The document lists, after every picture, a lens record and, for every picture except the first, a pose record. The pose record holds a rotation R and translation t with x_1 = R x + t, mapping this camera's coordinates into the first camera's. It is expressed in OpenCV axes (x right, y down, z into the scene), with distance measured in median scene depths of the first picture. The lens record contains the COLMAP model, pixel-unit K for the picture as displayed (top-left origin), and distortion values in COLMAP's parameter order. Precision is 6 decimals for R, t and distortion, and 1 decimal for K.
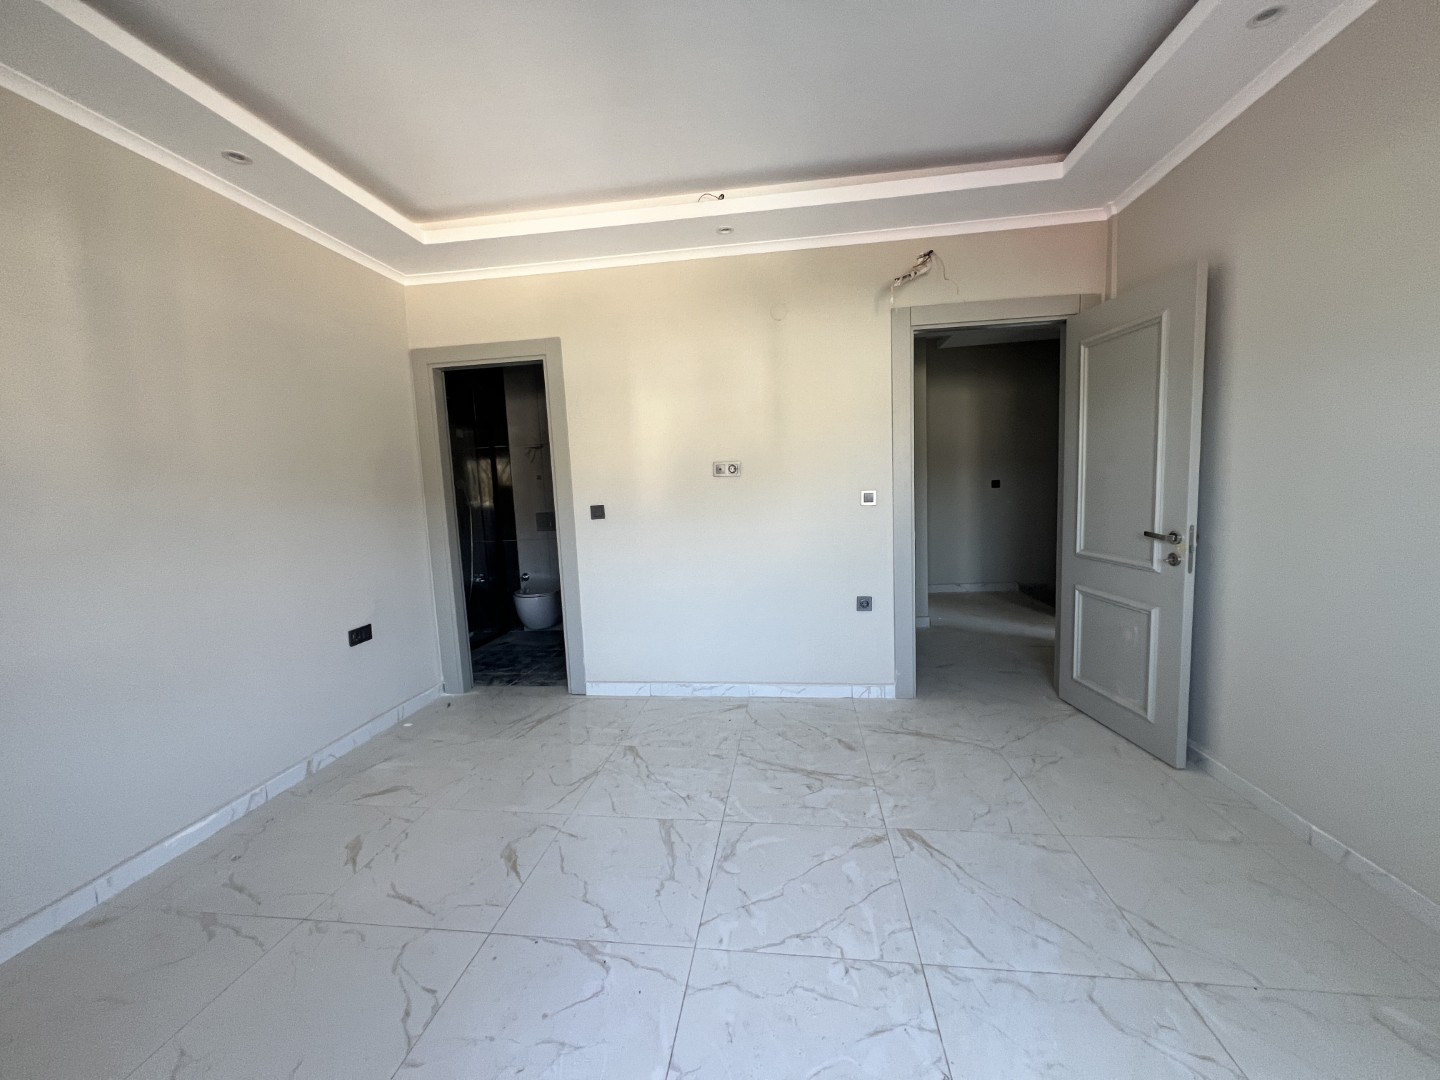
lens RADIAL K [[574.9, 0, 720.0], [0, 574.9, 542.2], [0, 0, 1]] dist [0.000146, 0.000080]
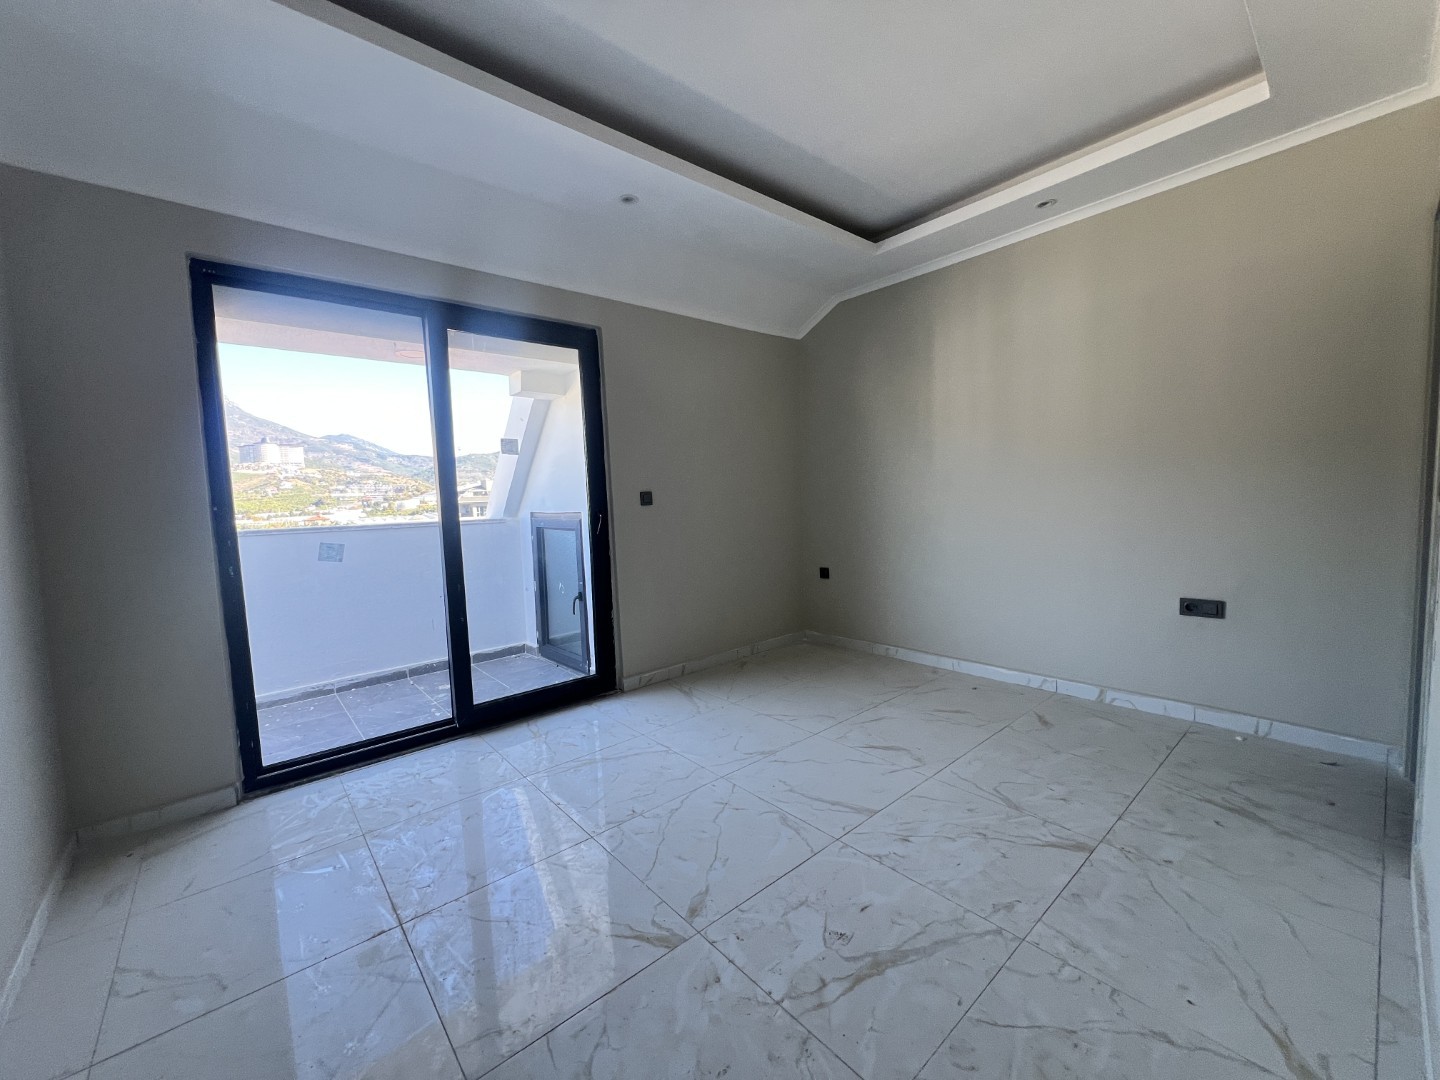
lens RADIAL K [[573.8, 0, 720.6], [0, 573.8, 541.7], [0, 0, 1]] dist [0.000783, -0.000297]
pose [[-0.664050, 0.126076, -0.736982, 0.669551], [-0.011303, 0.983876, 0.178496, -0.118984], [0.747603, 0.126861, -0.651918, 1.279991]]
